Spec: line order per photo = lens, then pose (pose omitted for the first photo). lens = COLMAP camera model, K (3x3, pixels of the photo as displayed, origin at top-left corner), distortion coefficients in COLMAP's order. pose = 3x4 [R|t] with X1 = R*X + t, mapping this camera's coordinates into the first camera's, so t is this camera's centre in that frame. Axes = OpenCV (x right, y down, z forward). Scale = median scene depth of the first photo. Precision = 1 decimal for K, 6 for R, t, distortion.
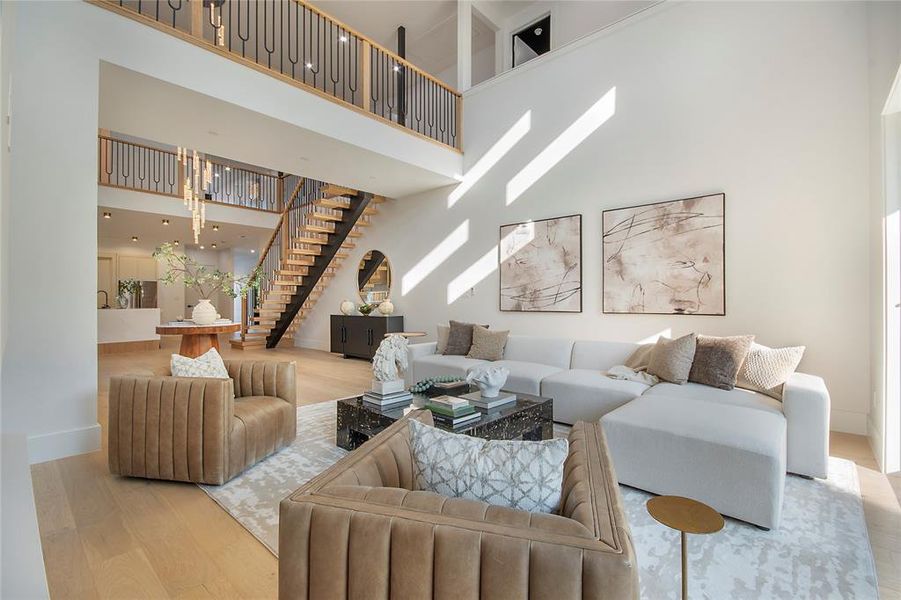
lens RADIAL K [[398.9, 0, 450.0], [0, 398.9, 301.2], [0, 0, 1]] dist [-0.002087, -0.001712]
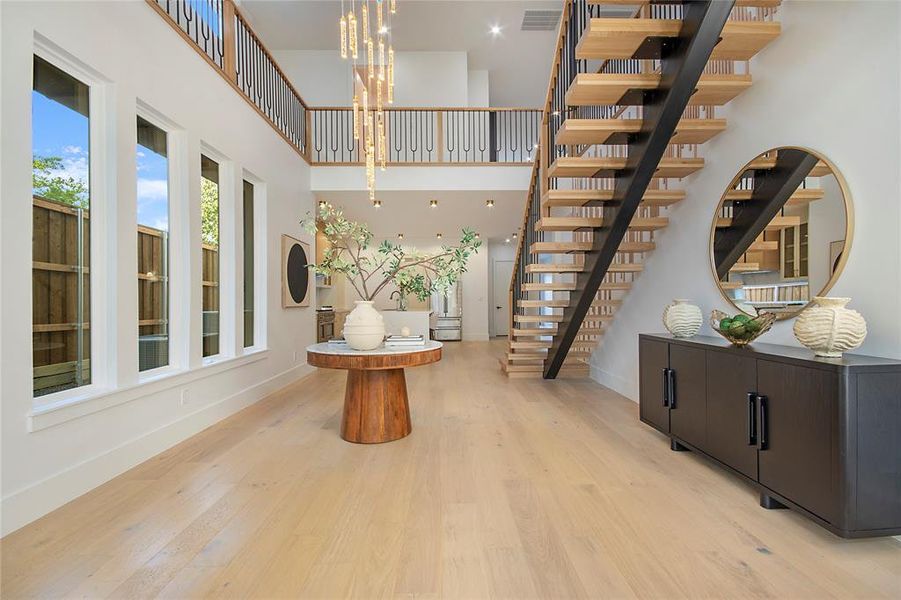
lens RADIAL K [[398.9, 0, 447.5], [0, 398.9, 303.6], [0, 0, 1]] dist [-0.002087, -0.001712]
pose [[0.684710, 0.004370, -0.728802, -0.117106], [0.001797, 0.999969, 0.007684, -0.003378], [0.728813, -0.006571, 0.684681, 0.507776]]
